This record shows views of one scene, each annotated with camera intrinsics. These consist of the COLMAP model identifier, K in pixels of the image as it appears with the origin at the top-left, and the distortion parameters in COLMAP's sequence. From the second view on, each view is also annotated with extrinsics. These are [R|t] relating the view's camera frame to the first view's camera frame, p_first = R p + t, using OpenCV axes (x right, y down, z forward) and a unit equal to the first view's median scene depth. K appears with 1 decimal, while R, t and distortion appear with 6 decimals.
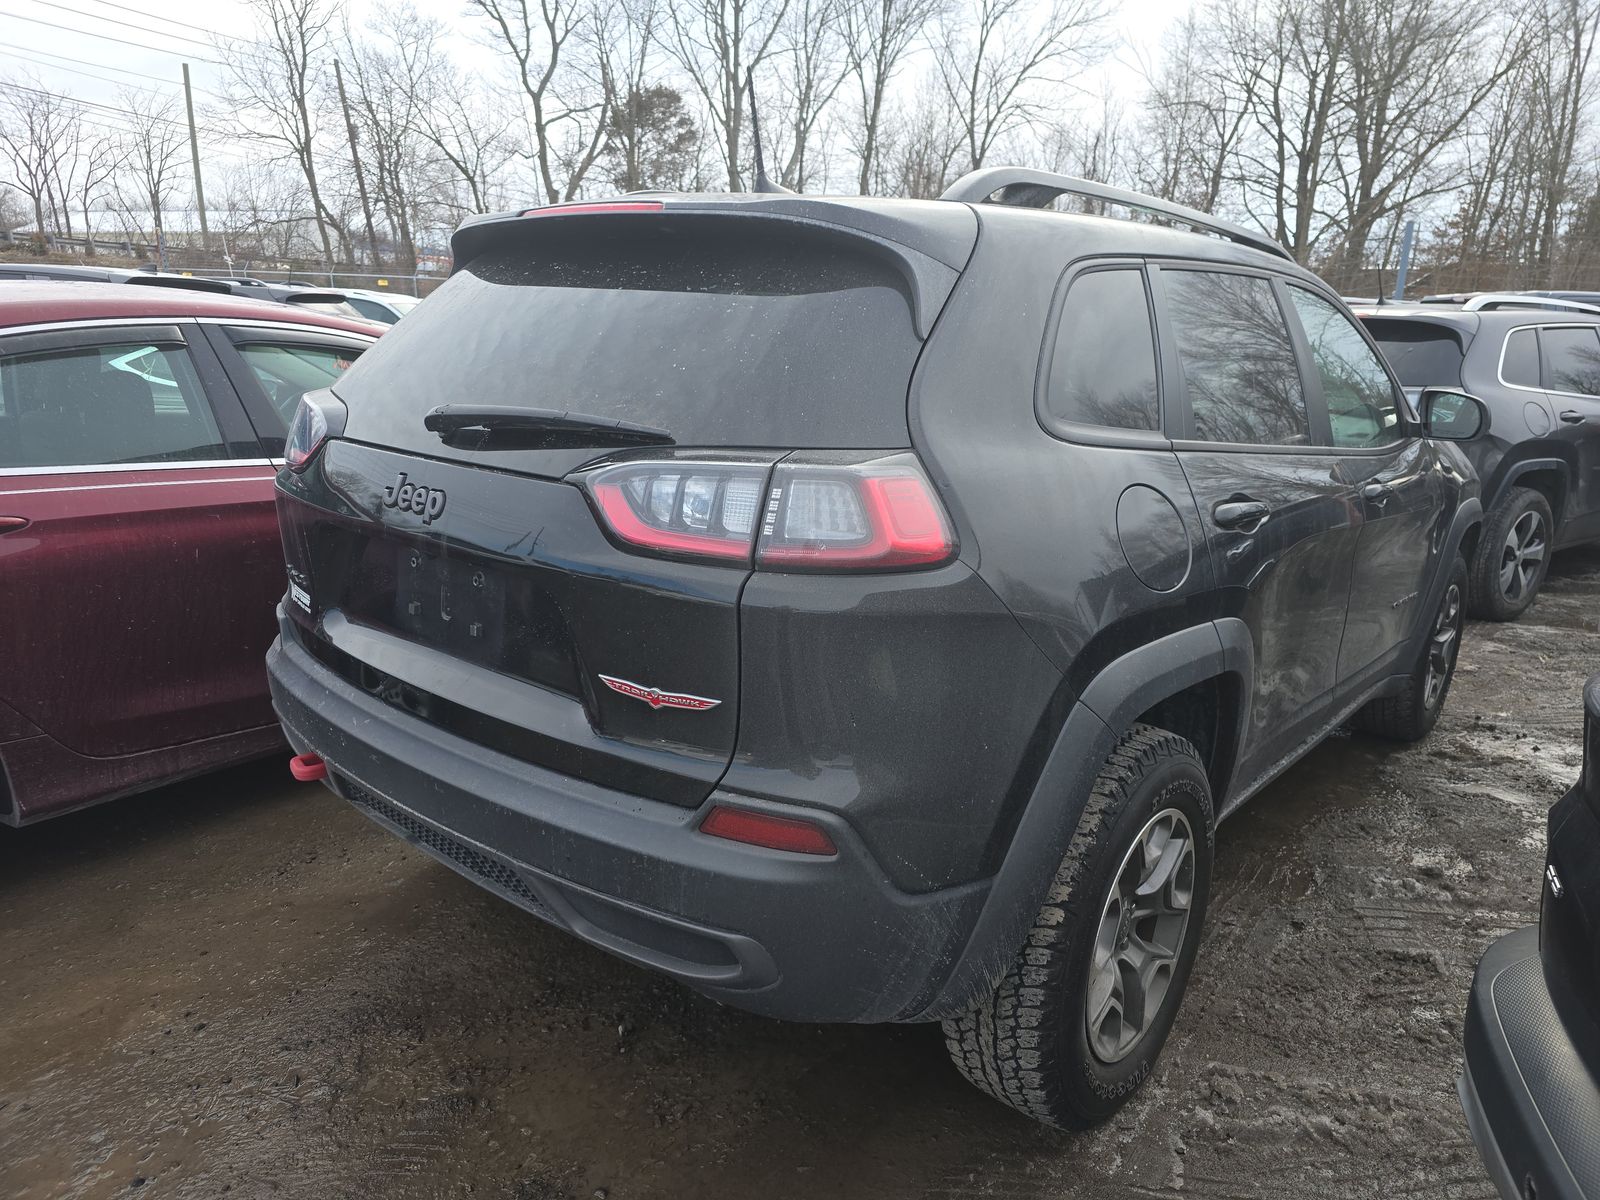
lens RADIAL K [[1139.6, 0, 792.5], [0, 1139.6, 597.1], [0, 0, 1]] dist [0.042619, -0.040805]
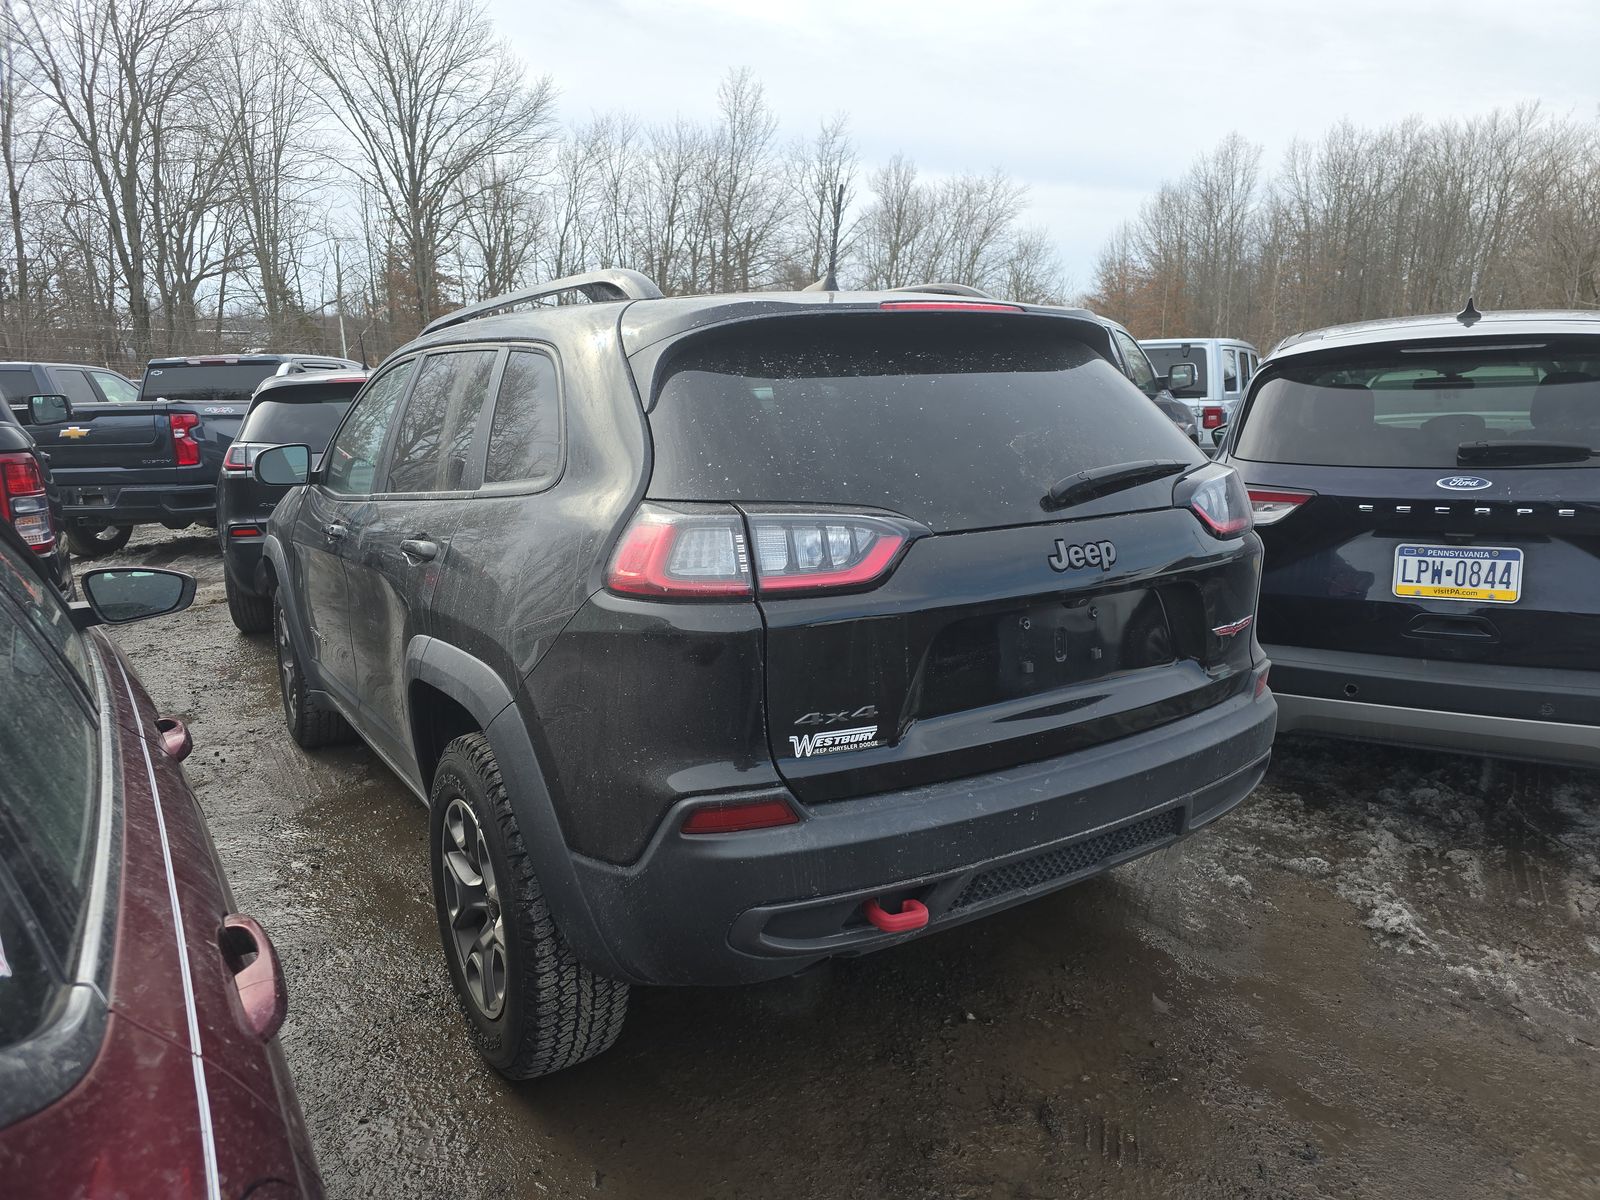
lens RADIAL K [[1139.6, 0, 792.5], [0, 1139.6, 597.1], [0, 0, 1]] dist [0.042619, -0.040805]
pose [[0.321625, -0.231036, 0.918248, -1.526668], [0.273918, 0.951012, 0.143337, -0.298350], [-0.906381, 0.205424, 0.369154, 0.853590]]
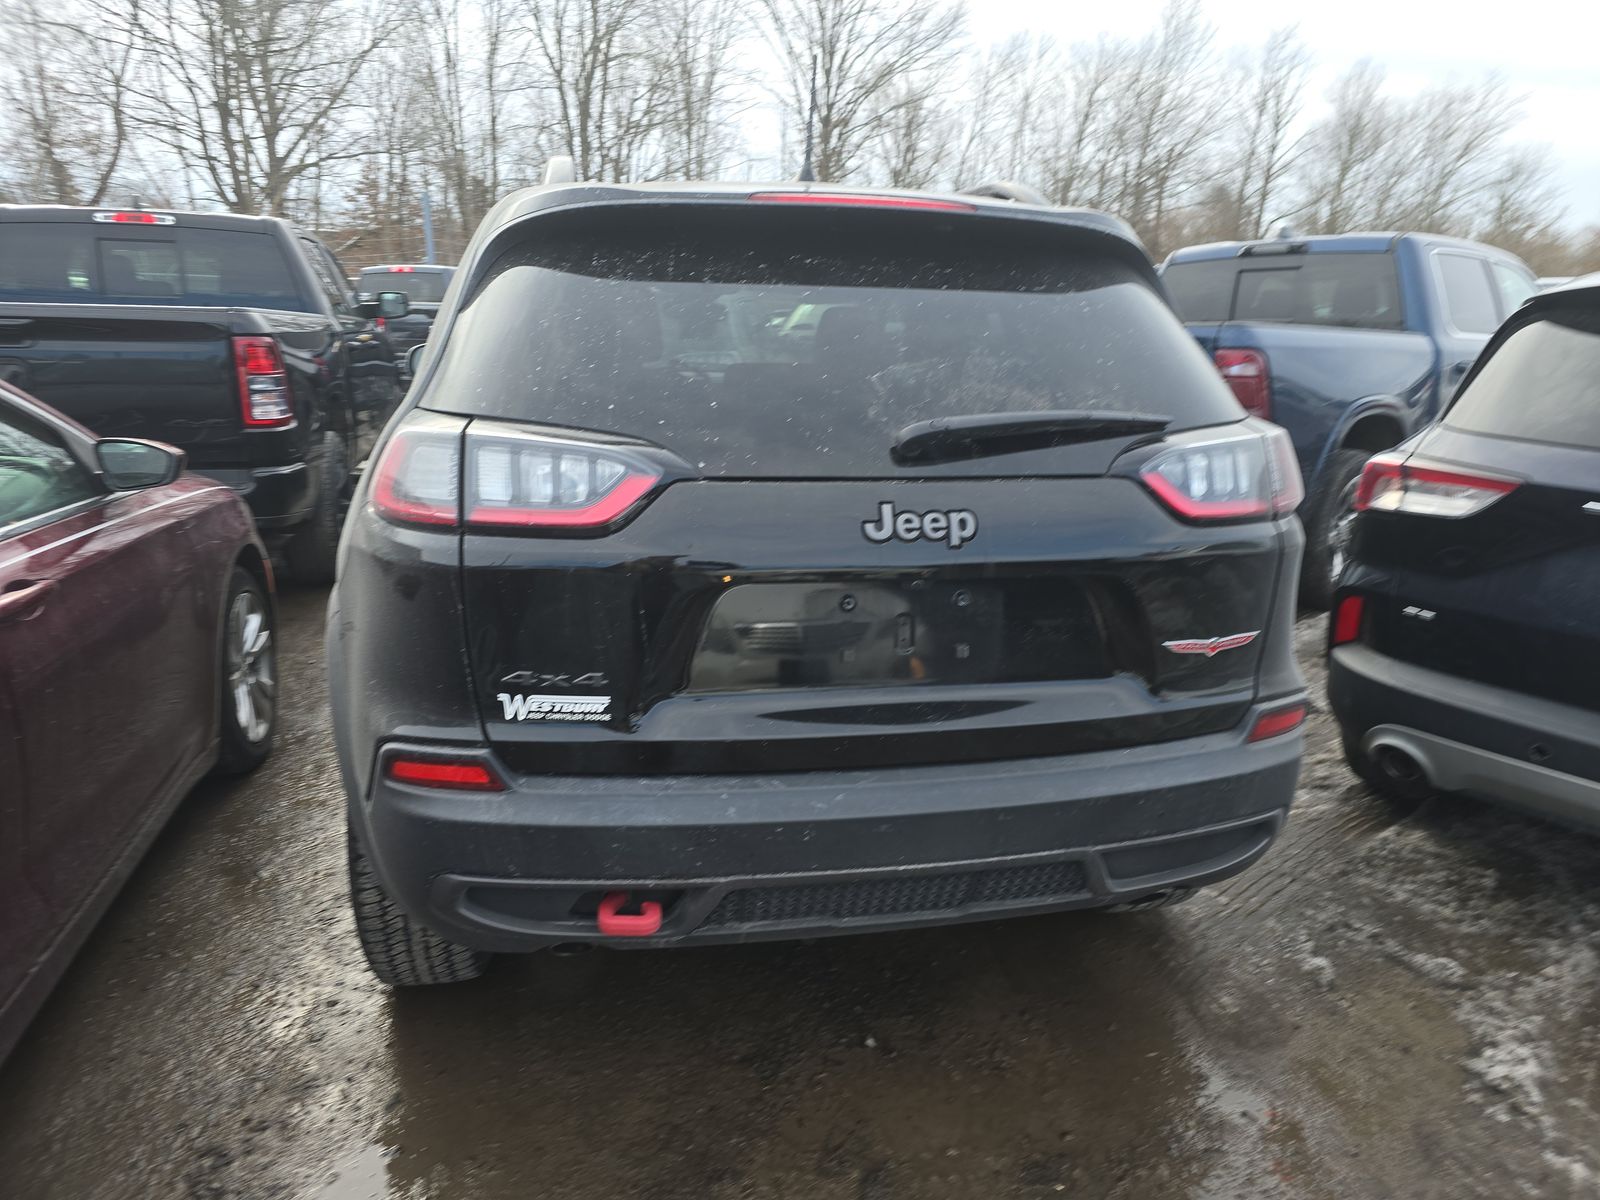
lens RADIAL K [[1121.2, 0, 800.0], [0, 1121.2, 600.0], [0, 0, 1]] dist [0.002877, 0.002344]
pose [[0.651237, -0.225419, 0.724621, -1.064060], [0.199743, 0.972111, 0.122895, -0.159470], [-0.732115, 0.064704, 0.678101, 0.471803]]
